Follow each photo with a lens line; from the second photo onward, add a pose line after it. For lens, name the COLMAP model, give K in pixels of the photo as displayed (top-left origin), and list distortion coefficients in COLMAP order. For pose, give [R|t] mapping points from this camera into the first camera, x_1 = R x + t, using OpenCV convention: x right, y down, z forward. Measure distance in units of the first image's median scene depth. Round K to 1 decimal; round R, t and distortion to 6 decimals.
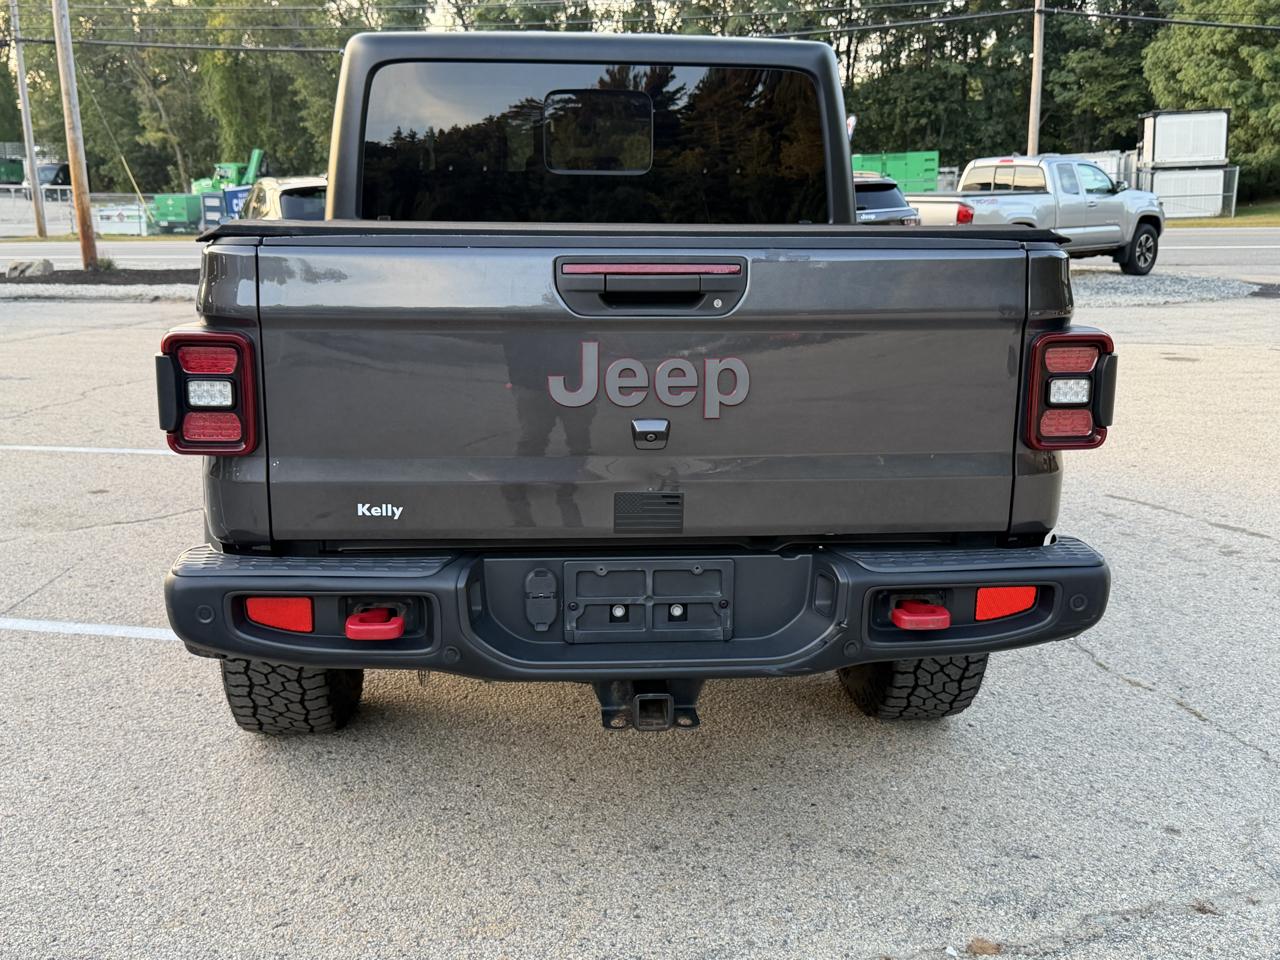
lens RADIAL K [[1348.1, 0, 640.0], [0, 1348.1, 480.0], [0, 0, 1]] dist [0.152518, -0.332536]
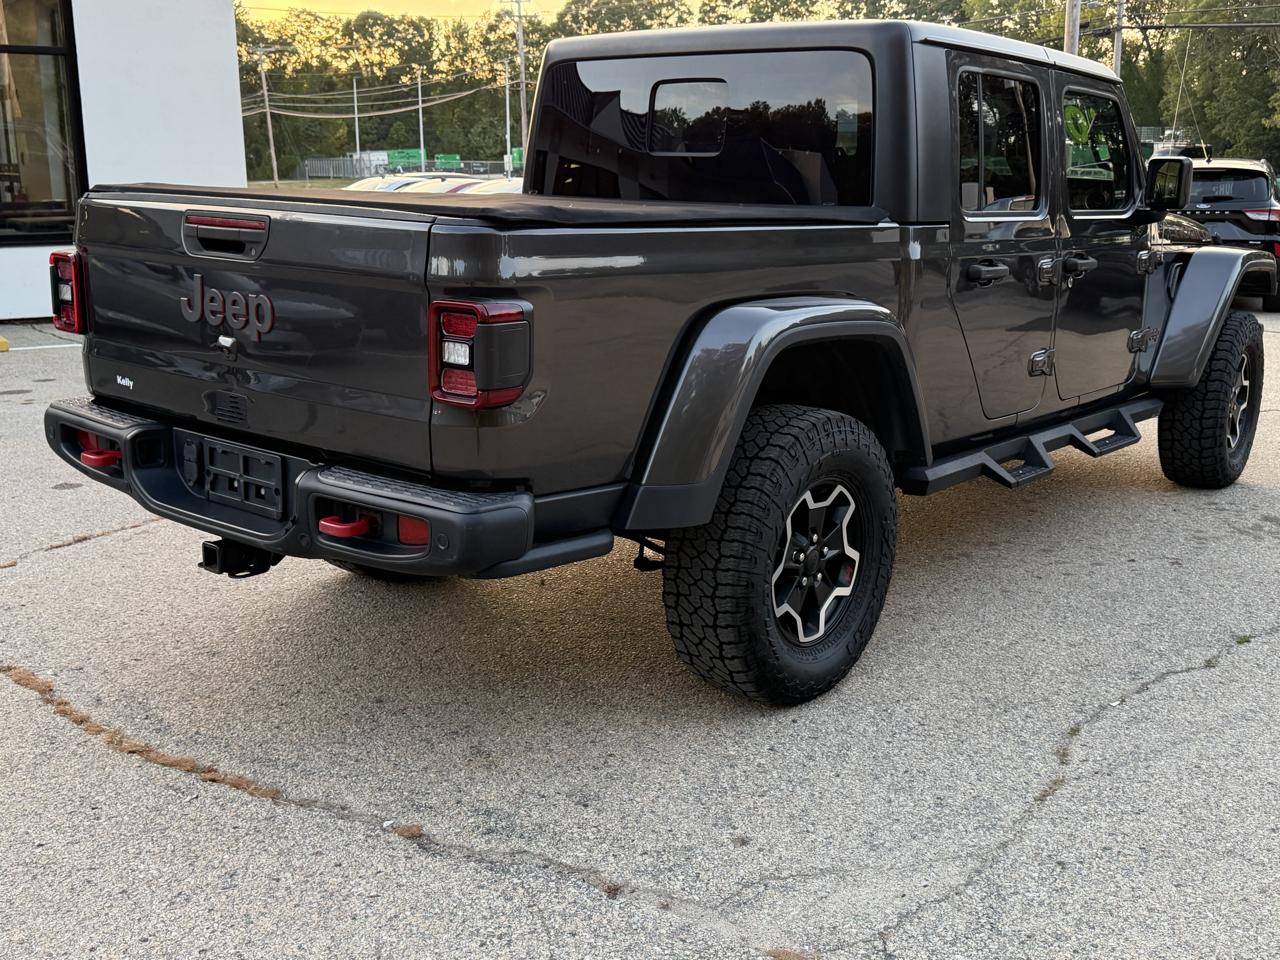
lens RADIAL K [[1348.1, 0, 640.0], [0, 1348.1, 480.0], [0, 0, 1]] dist [0.152518, -0.332536]
pose [[0.714155, 0.166431, -0.679914, 0.992998], [-0.158634, 0.984532, 0.074374, -0.057479], [0.681775, 0.054743, 0.729511, 0.249692]]
